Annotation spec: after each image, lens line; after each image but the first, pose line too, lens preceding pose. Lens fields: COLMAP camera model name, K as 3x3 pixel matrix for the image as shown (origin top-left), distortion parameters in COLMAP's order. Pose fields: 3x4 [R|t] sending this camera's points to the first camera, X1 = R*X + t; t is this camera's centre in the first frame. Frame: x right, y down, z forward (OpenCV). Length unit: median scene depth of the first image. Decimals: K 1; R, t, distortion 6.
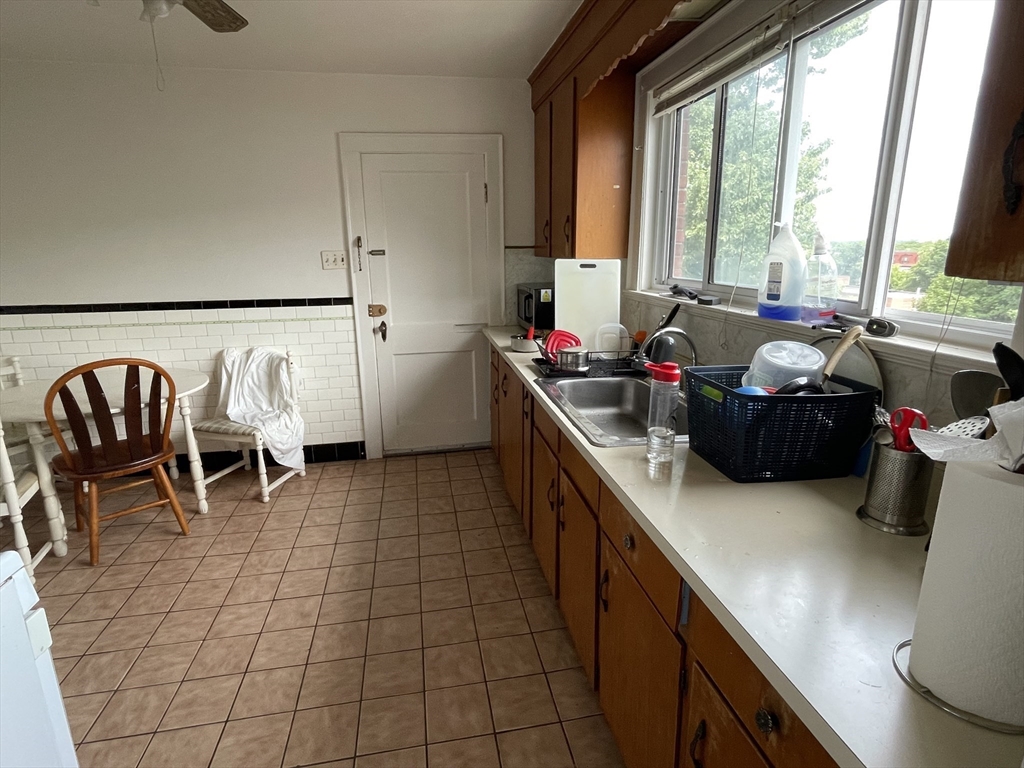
lens RADIAL K [[541.3, 0, 511.2], [0, 541.3, 379.3], [0, 0, 1]] dist [-0.000774, 0.000121]
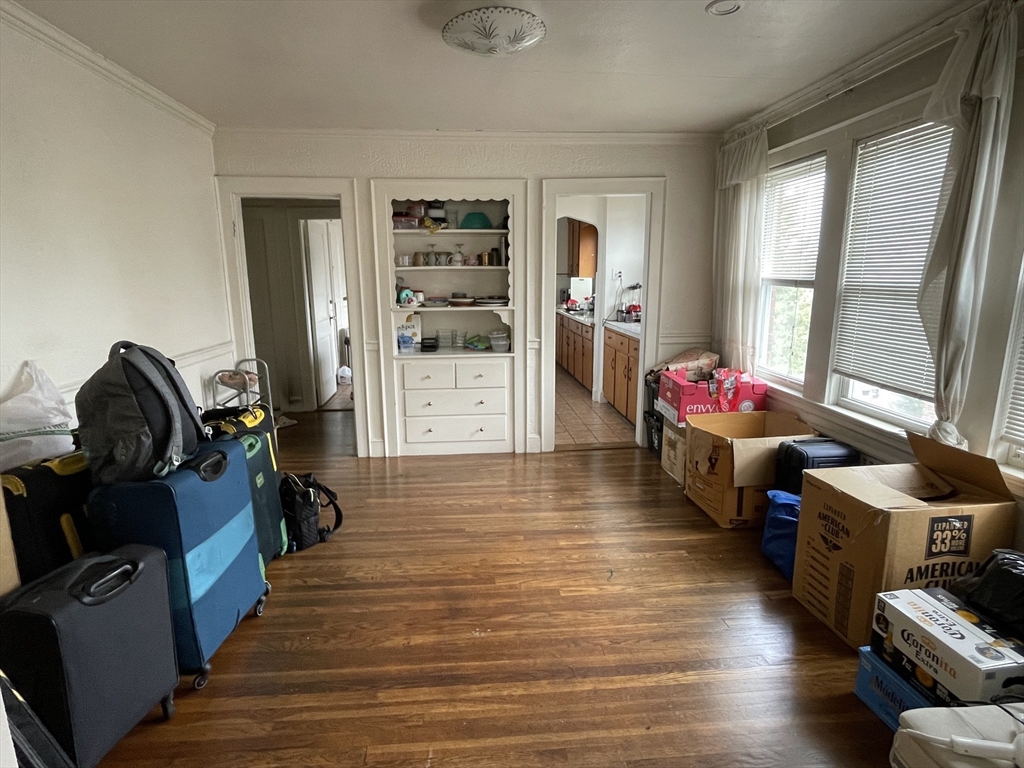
lens RADIAL K [[541.3, 0, 511.2], [0, 541.3, 379.3], [0, 0, 1]] dist [-0.000774, 0.000121]
pose [[0.995600, 0.026537, -0.089865, 0.026684], [-0.030627, 0.998542, -0.044442, 0.497877], [0.088555, 0.046998, 0.994962, -2.049945]]
